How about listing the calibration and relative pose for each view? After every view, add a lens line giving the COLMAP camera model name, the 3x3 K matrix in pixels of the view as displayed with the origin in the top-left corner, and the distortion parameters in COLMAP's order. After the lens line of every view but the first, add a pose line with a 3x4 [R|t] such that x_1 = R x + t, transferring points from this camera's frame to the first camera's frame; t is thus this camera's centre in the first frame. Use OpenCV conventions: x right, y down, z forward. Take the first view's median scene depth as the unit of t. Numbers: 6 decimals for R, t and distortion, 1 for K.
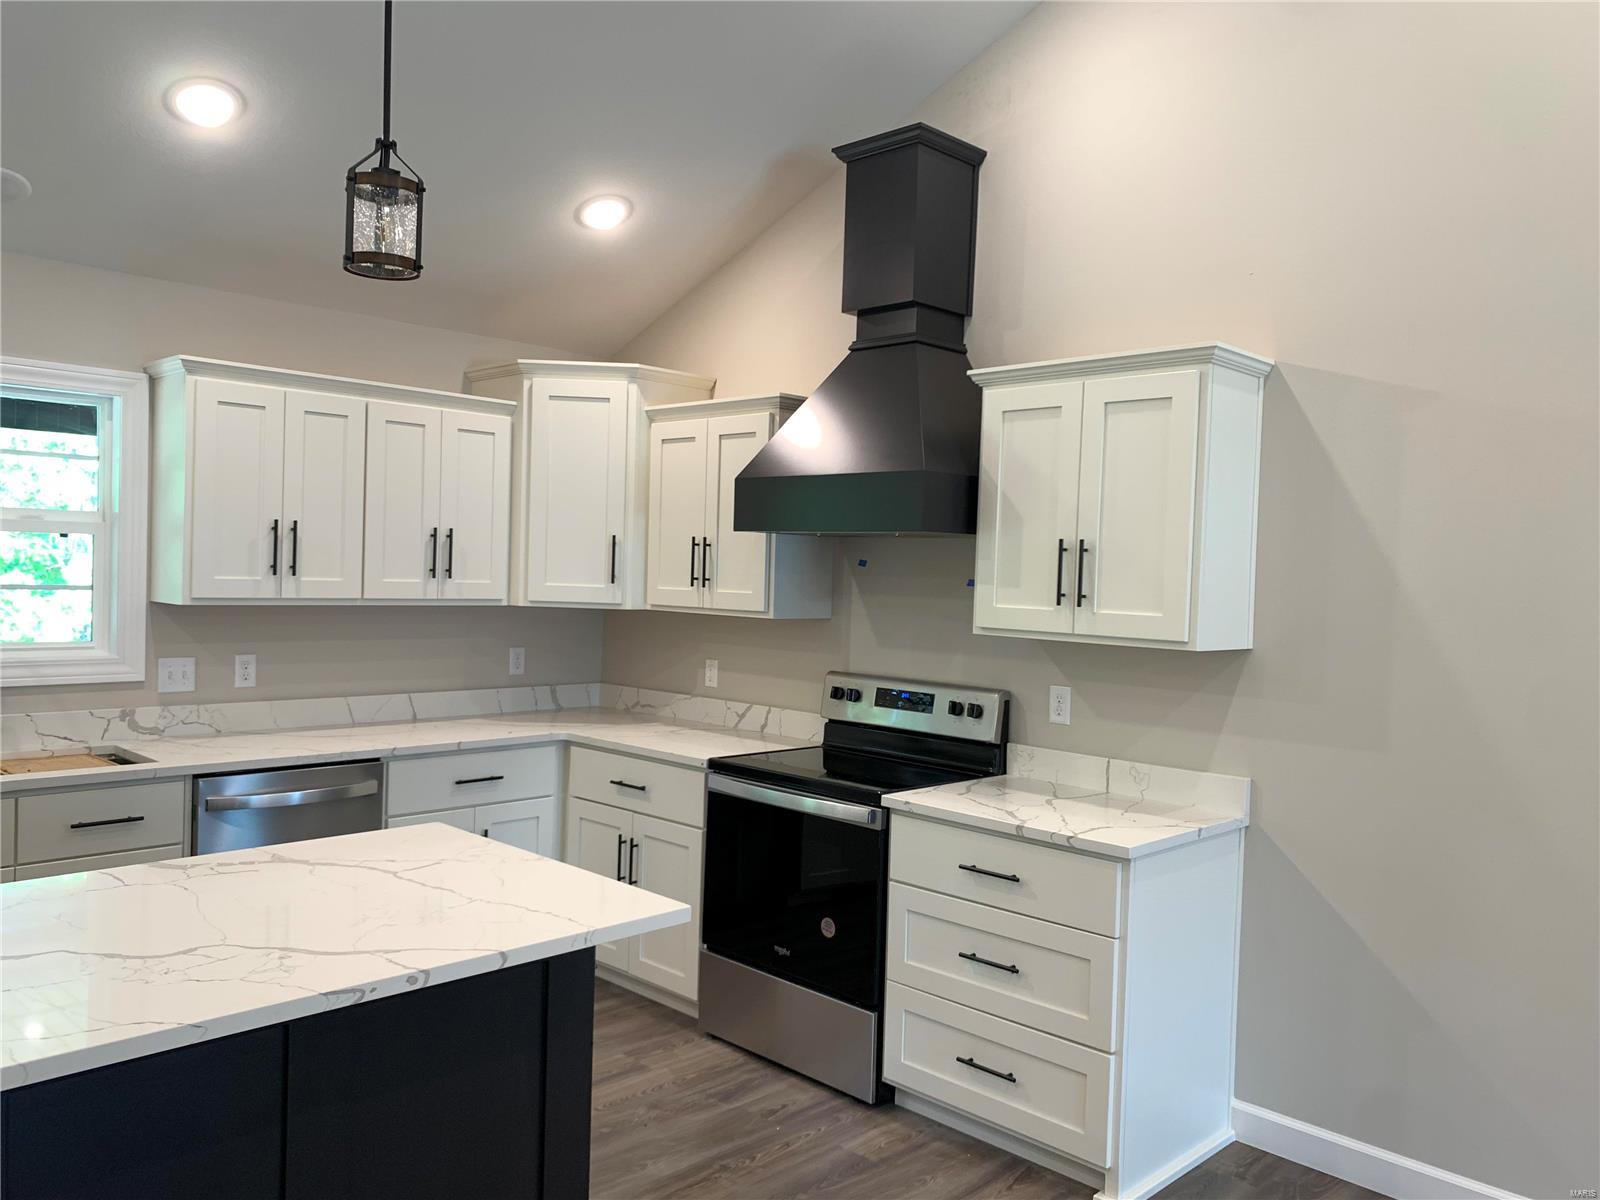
lens RADIAL K [[1223.6, 0, 777.2], [0, 1223.6, 602.4], [0, 0, 1]] dist [0.112769, -0.279641]
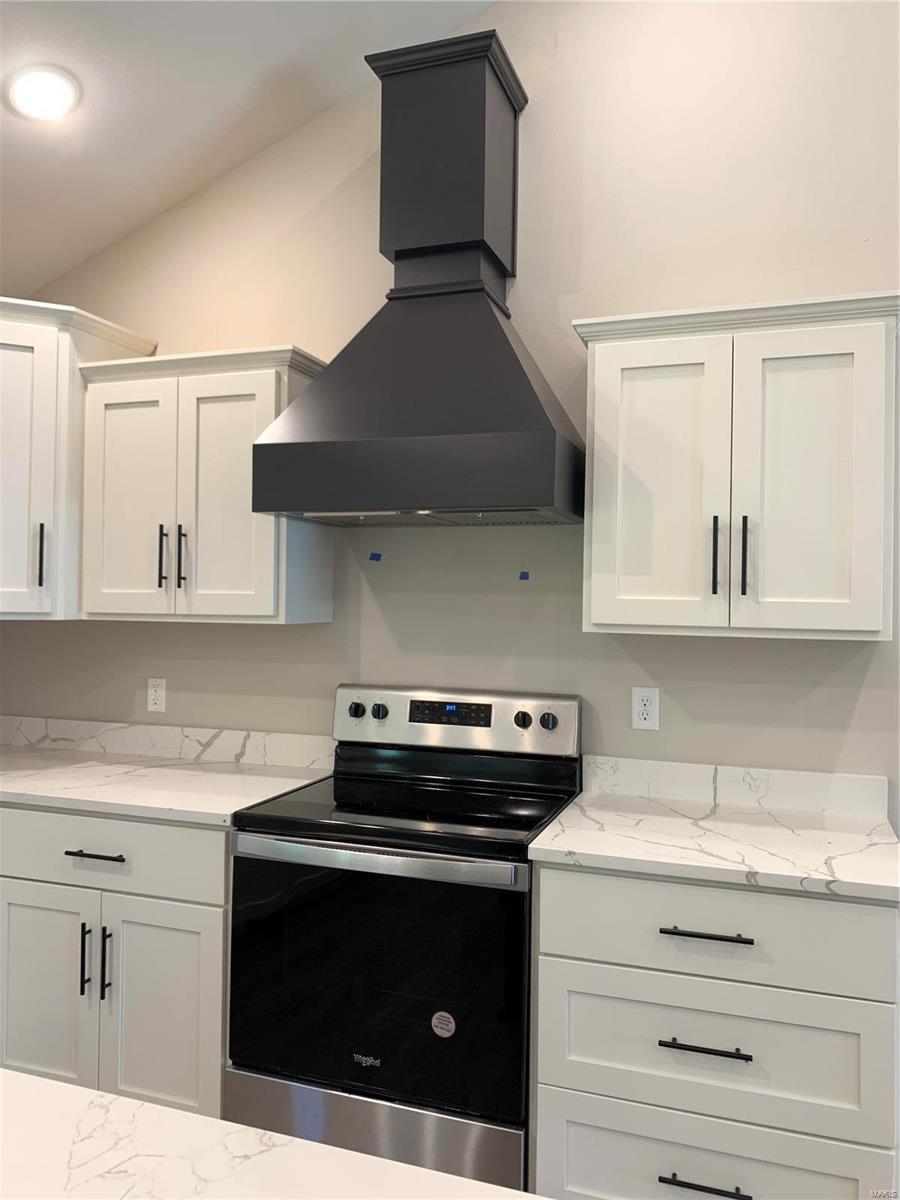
lens RADIAL K [[953.1, 0, 449.0], [0, 953.1, 578.8], [0, 0, 1]] dist [0.006589, -0.003551]
pose [[0.903689, -0.013329, 0.427981, -0.181076], [0.028318, 0.999188, -0.028676, 0.004536], [-0.427251, 0.038034, 0.903333, 0.401195]]
